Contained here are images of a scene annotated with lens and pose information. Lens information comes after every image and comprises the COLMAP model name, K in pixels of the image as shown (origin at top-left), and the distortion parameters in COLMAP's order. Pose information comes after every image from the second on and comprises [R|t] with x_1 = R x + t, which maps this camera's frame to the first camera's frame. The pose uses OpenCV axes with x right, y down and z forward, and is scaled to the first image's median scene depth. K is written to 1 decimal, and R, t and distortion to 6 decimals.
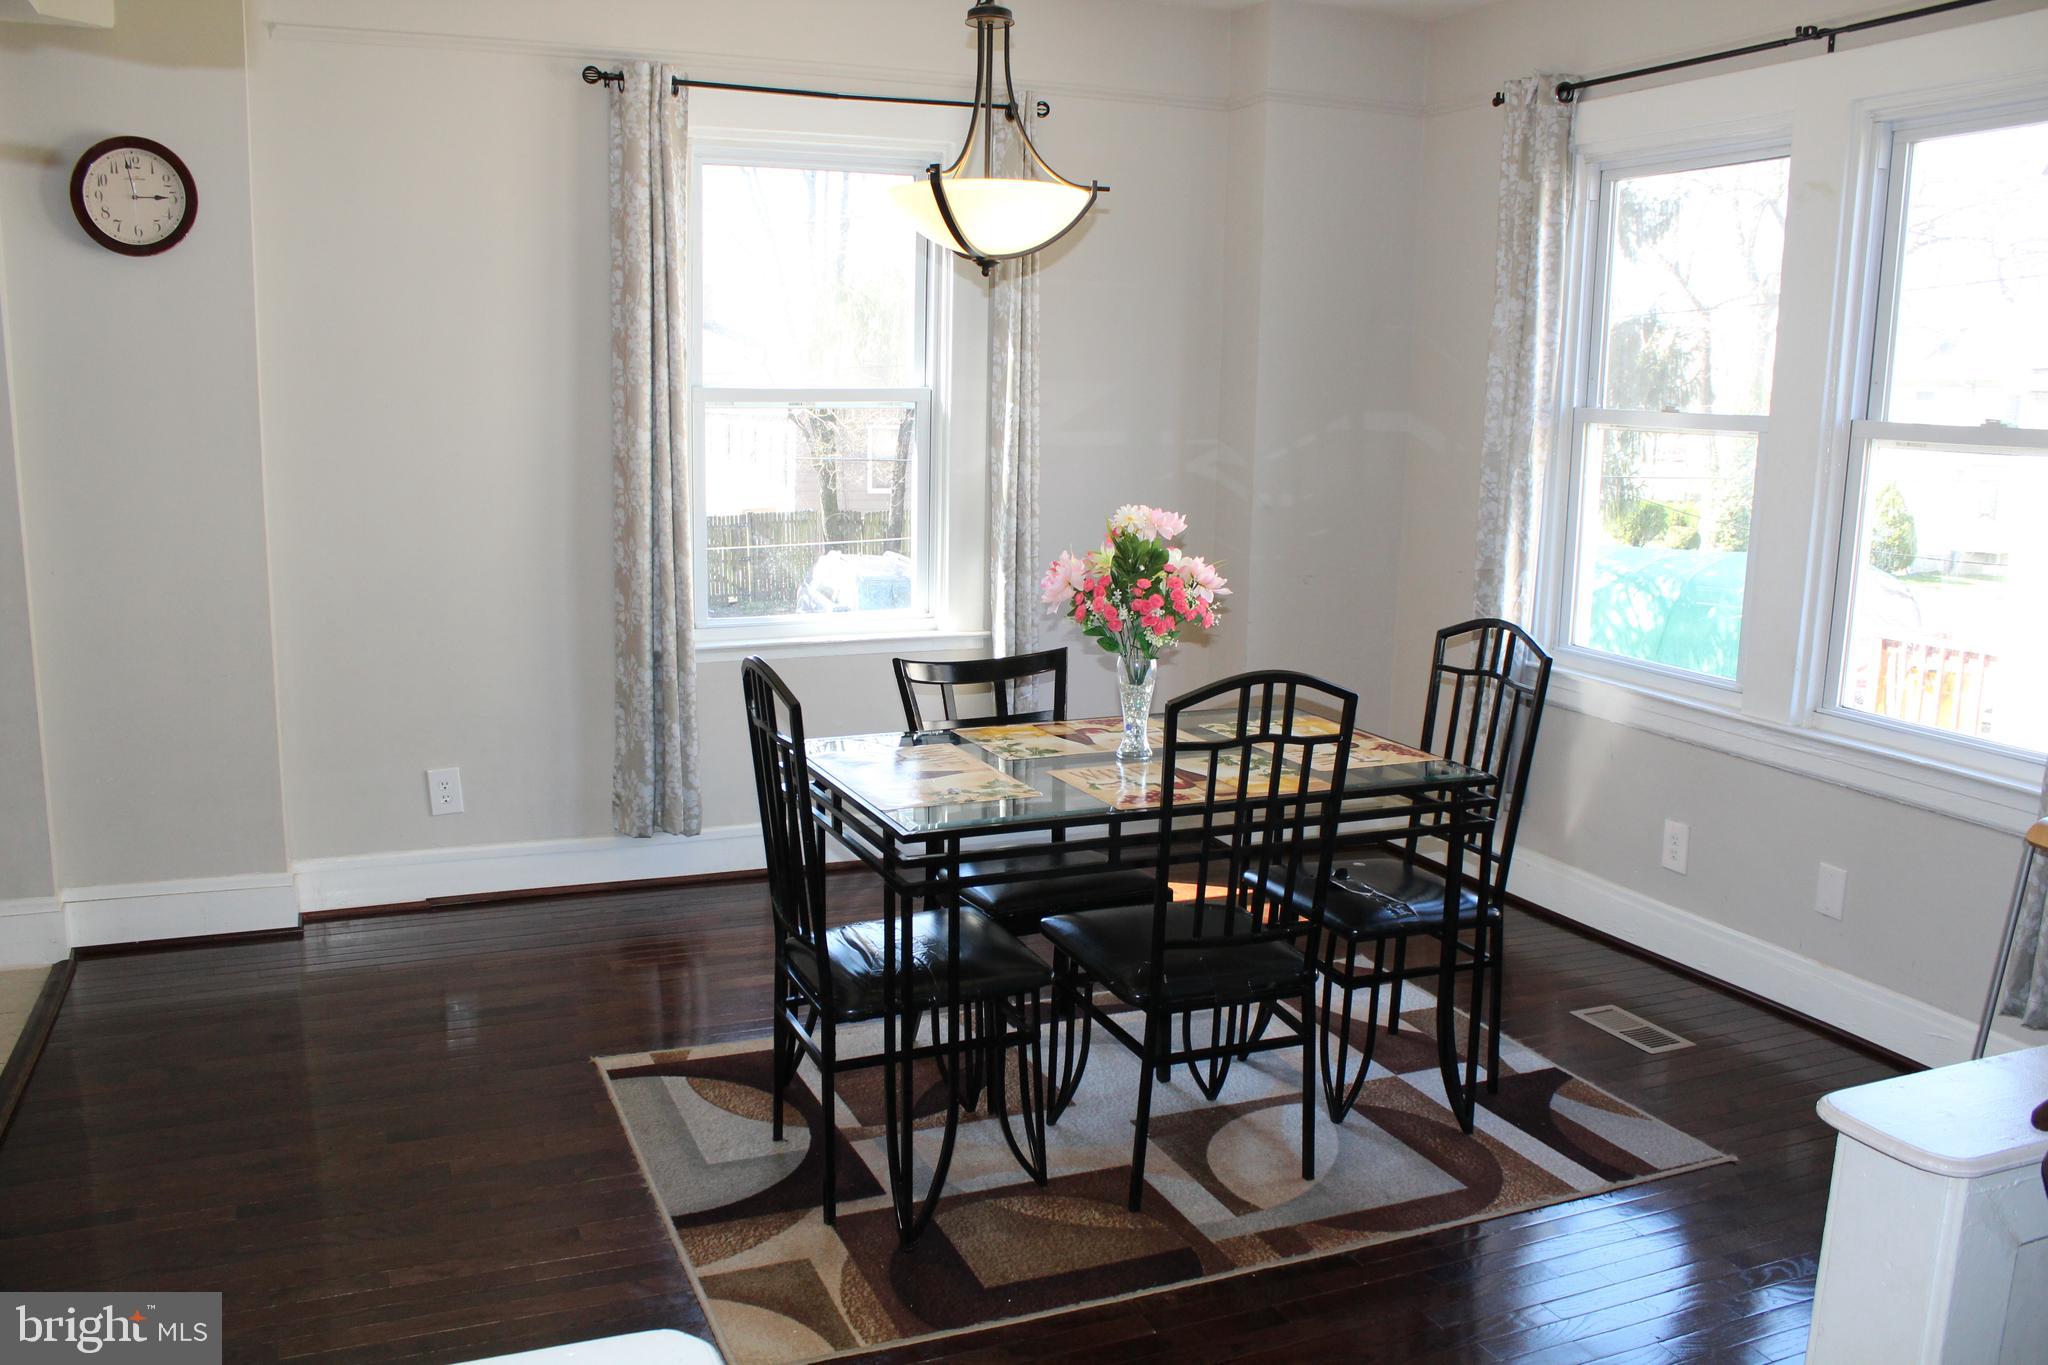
lens RADIAL K [[1708.1, 0, 1007.8], [0, 1708.1, 690.3], [0, 0, 1]] dist [-0.151442, 0.136476]
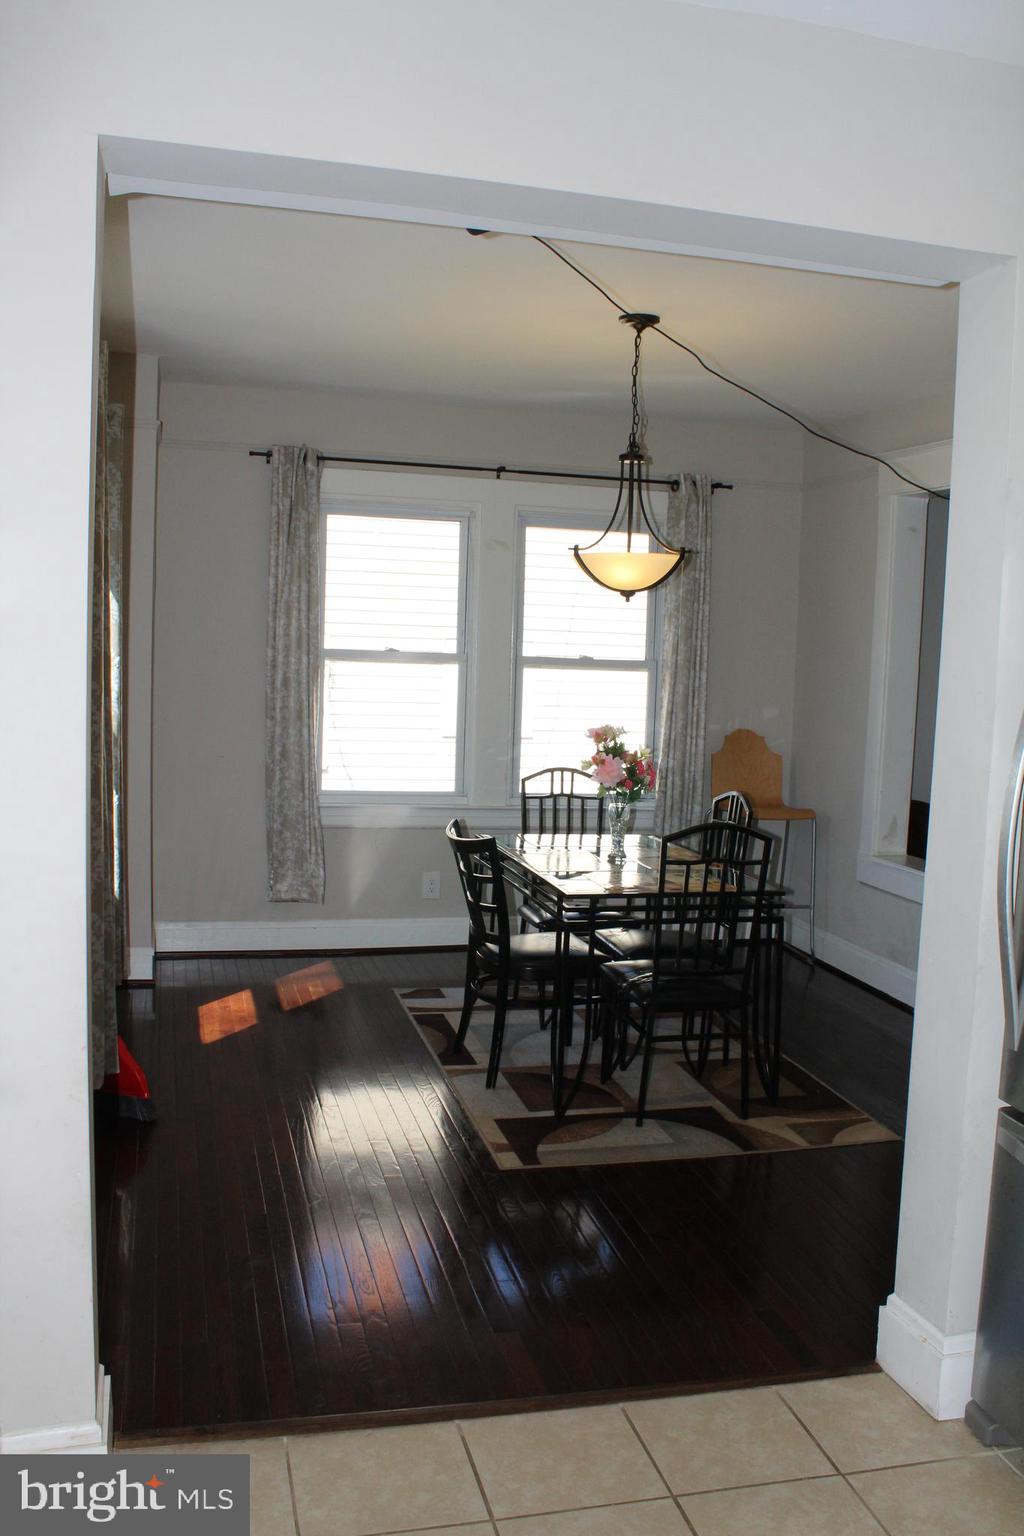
lens RADIAL K [[1368.0, 0, 512.0], [0, 1368.0, 768.0], [0, 0, 1]] dist [-0.155719, 0.147844]
pose [[0.137000, -0.101585, 0.985348, -1.028400], [0.146589, 0.985855, 0.081256, -0.140901], [-0.979665, 0.133309, 0.149953, 0.656489]]
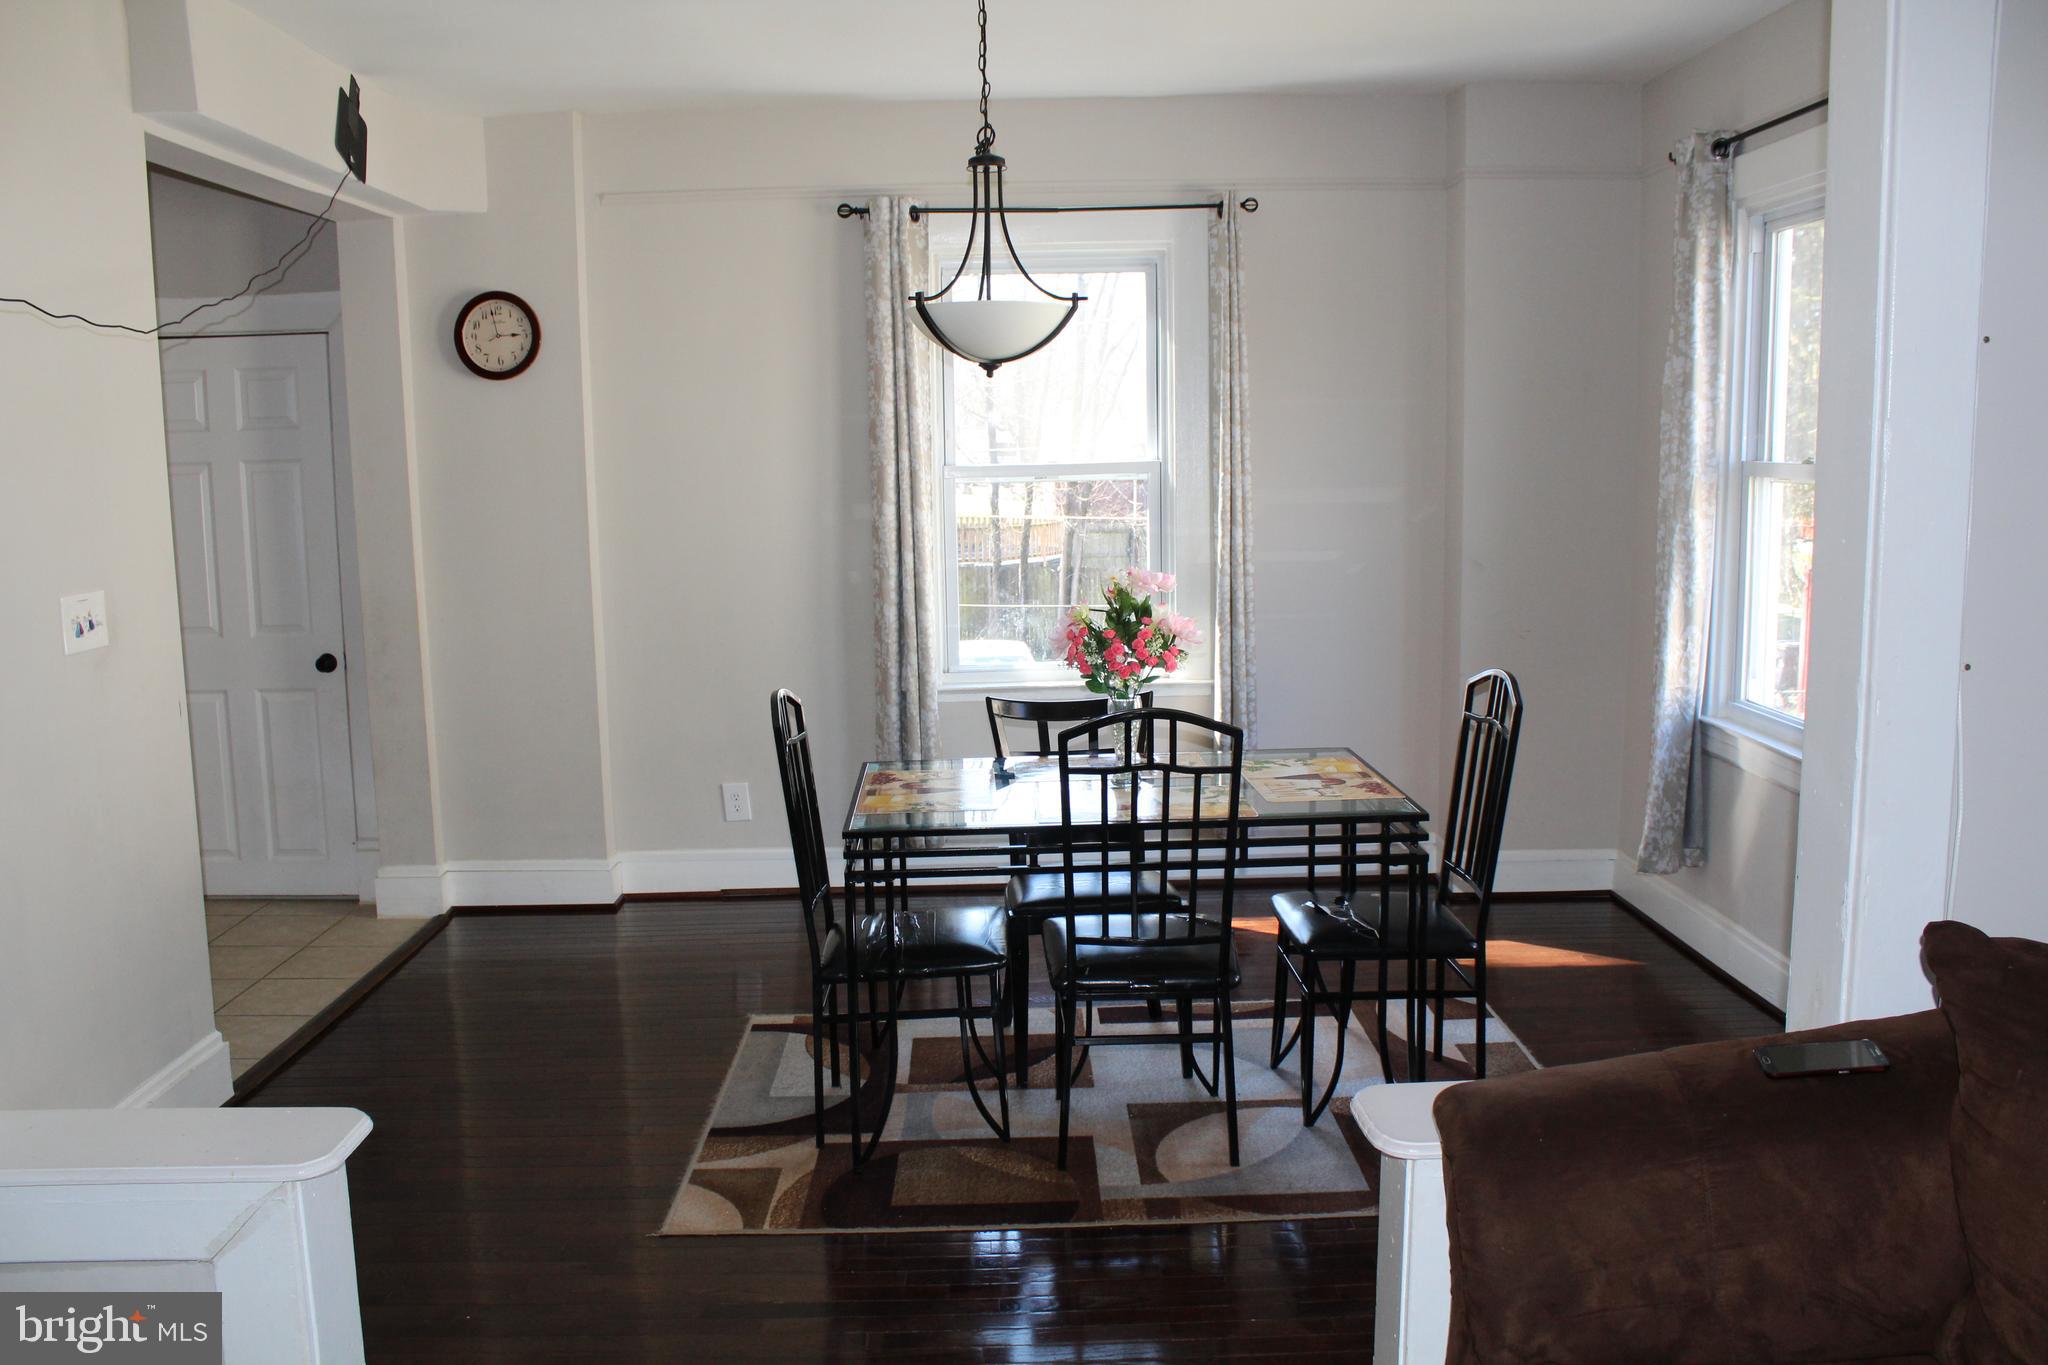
lens RADIAL K [[1708.1, 0, 1007.8], [0, 1708.1, 690.3], [0, 0, 1]] dist [-0.151442, 0.136476]
pose [[0.927179, 0.018178, -0.374177, 0.322972], [-0.030519, 0.999167, -0.027083, 0.006982], [0.373373, 0.036531, 0.926962, -0.075526]]
